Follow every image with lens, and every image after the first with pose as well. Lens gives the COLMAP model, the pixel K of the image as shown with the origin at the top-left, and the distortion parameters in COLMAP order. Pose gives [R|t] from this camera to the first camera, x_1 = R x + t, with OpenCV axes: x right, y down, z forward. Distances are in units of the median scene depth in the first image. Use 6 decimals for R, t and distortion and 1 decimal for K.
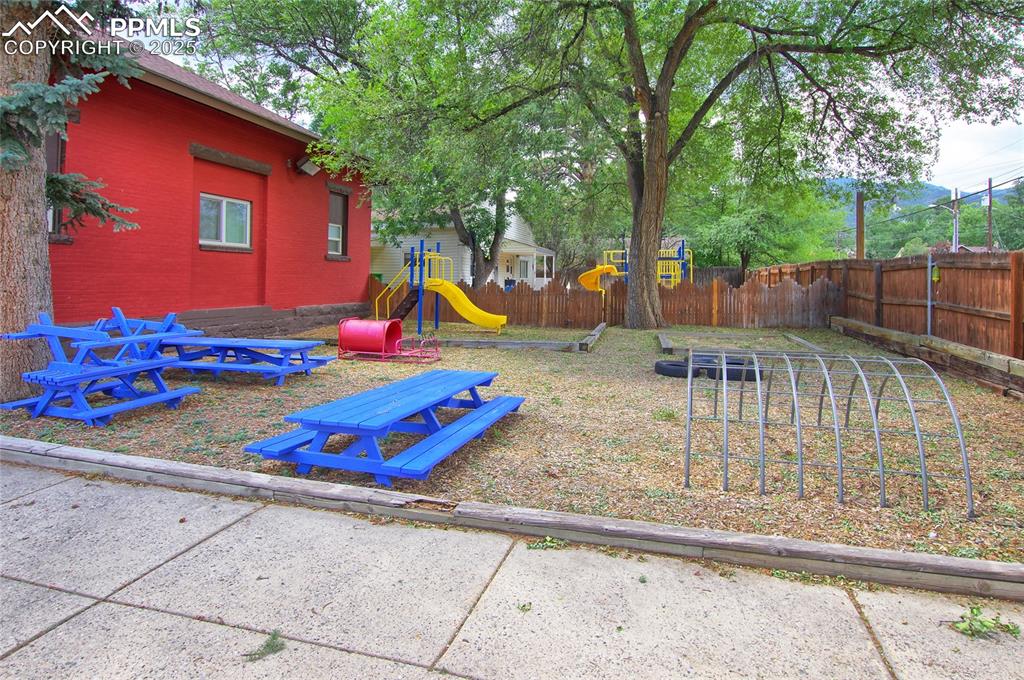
lens RADIAL K [[552.1, 0, 558.0], [0, 552.1, 263.6], [0, 0, 1]] dist [-0.016512, 0.001883]
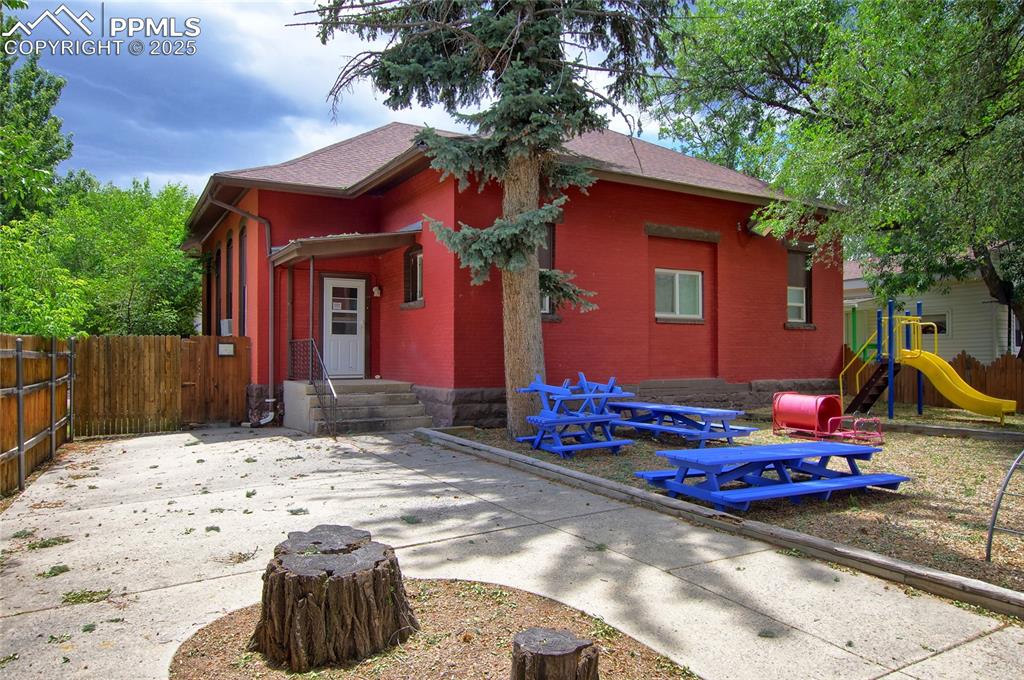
lens RADIAL K [[703.5, 0, 512.8], [0, 703.5, 343.9], [0, 0, 1]] dist [-0.000030, -0.000324]
pose [[0.679331, -0.007862, -0.733790, 0.141276], [0.020918, 0.999744, 0.008655, -0.002041], [0.733534, -0.021229, 0.679321, -0.112143]]
